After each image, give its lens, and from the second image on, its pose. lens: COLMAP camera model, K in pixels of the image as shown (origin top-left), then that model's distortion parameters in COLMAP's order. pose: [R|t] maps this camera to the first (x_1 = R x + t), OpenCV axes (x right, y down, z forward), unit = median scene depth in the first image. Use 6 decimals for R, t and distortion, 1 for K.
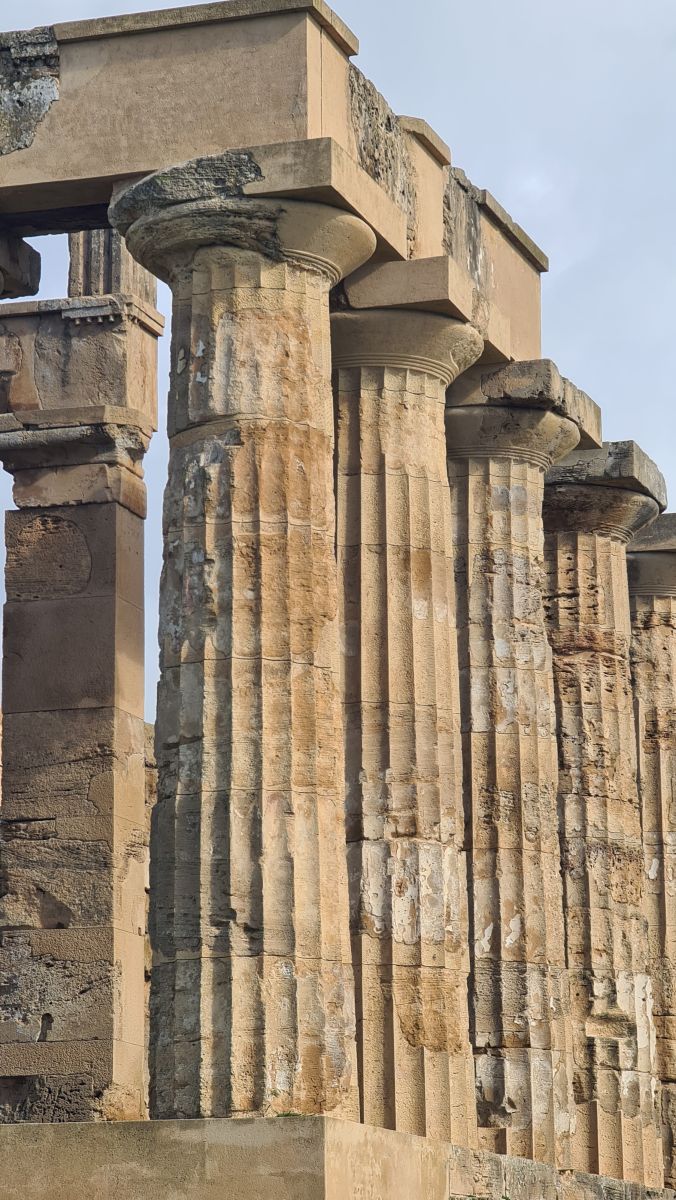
lens RADIAL K [[3771.8, 0, 338.0], [0, 3771.8, 600.0], [0, 0, 1]] dist [0.189374, -0.867599]
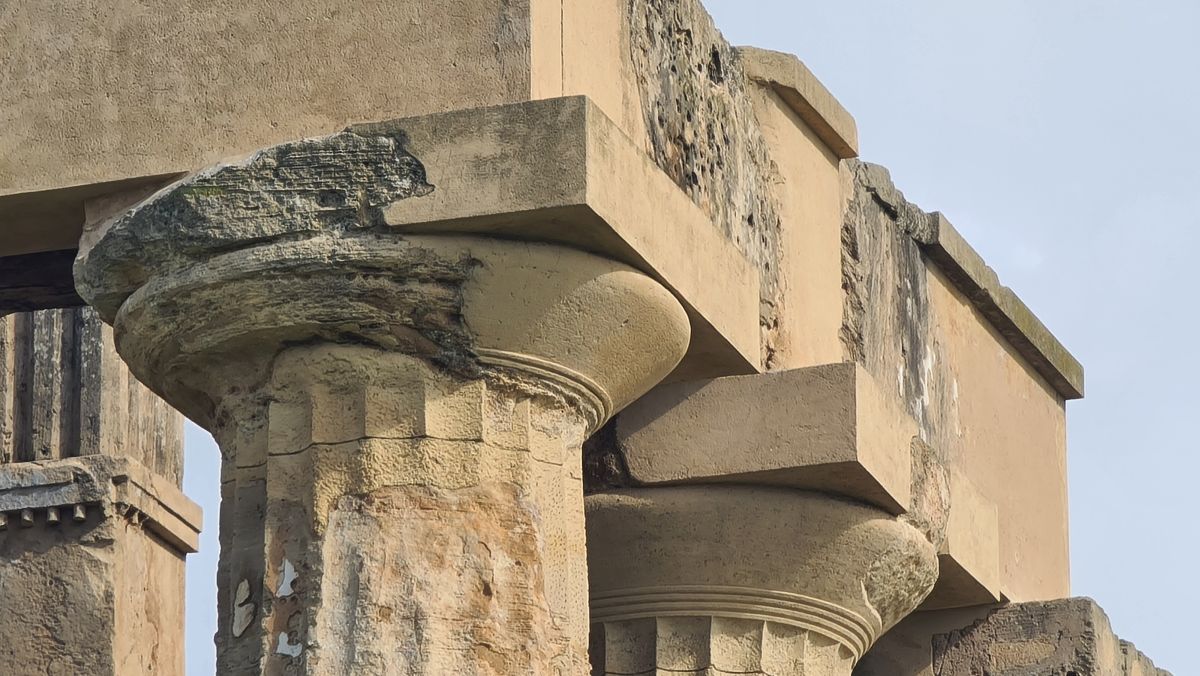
lens RADIAL K [[3753.4, 0, 600.0], [0, 3753.4, 338.0], [0, 0, 1]] dist [0.810745, -0.063580]
pose [[0.999928, -0.006663, 0.009994, -0.004589], [0.007662, 0.994597, -0.103526, -0.049002], [-0.009250, 0.103595, 0.994577, 0.566073]]
